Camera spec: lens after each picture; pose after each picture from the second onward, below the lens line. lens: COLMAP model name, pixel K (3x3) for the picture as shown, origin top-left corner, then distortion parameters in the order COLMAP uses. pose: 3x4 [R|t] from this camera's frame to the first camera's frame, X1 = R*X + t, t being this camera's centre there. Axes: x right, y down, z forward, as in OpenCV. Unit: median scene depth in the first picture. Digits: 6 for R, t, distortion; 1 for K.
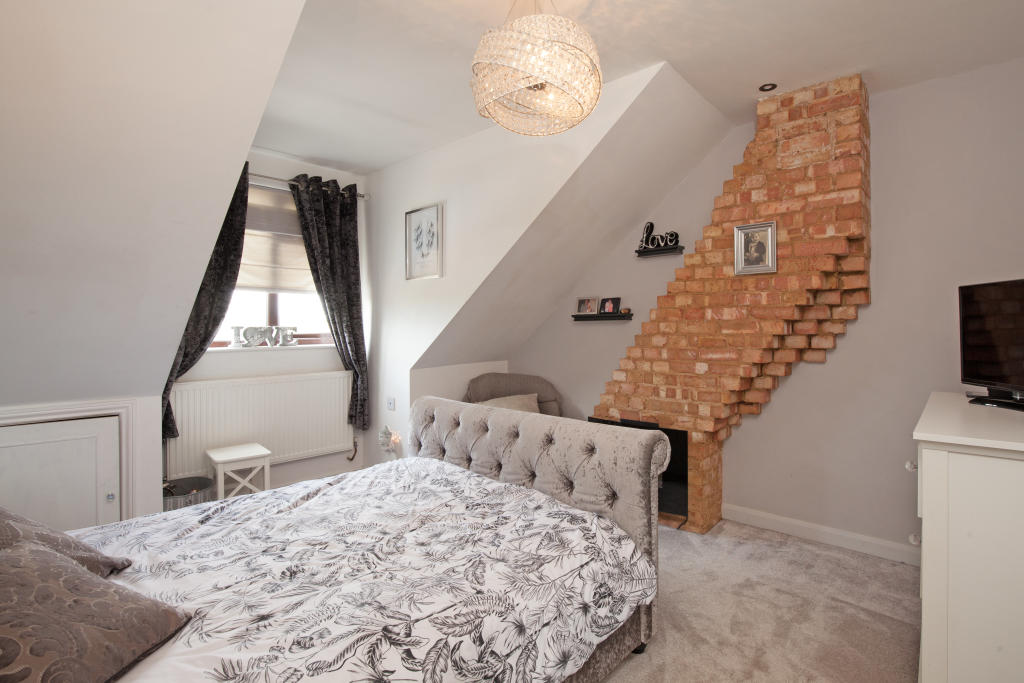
lens RADIAL K [[518.5, 0, 510.7], [0, 518.5, 329.5], [0, 0, 1]] dist [-0.023016, -0.000041]
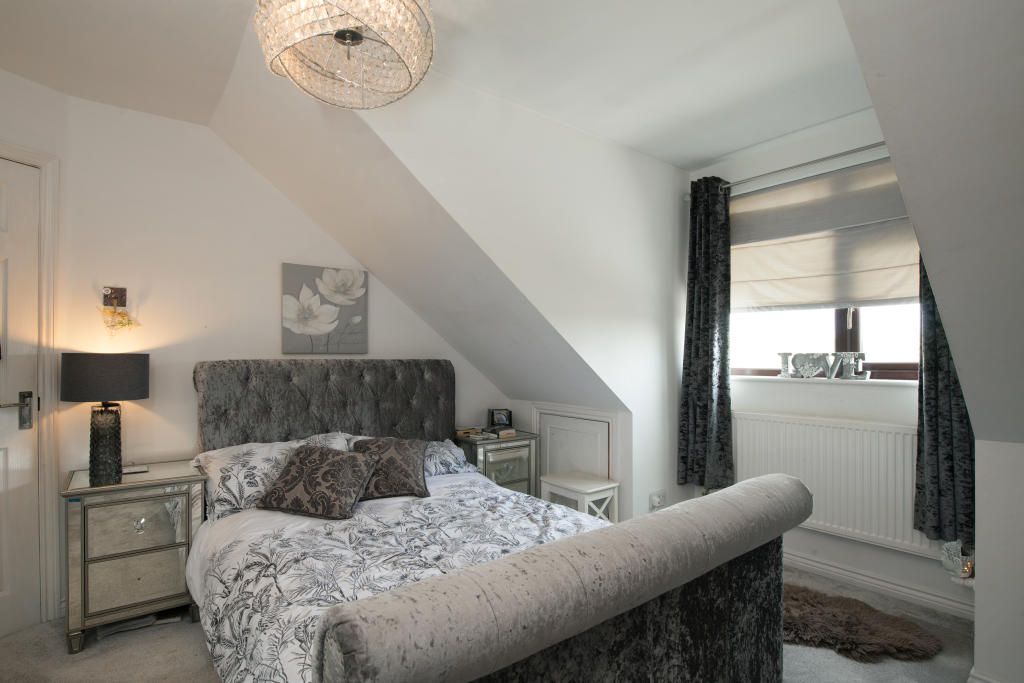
lens RADIAL K [[518.5, 0, 510.7], [0, 518.5, 329.5], [0, 0, 1]] dist [-0.023016, -0.000041]
pose [[-0.182714, -0.049486, -0.981920, 0.846434], [-0.001812, 0.998748, -0.049997, -0.002372], [0.983164, -0.007356, -0.182575, 1.514019]]
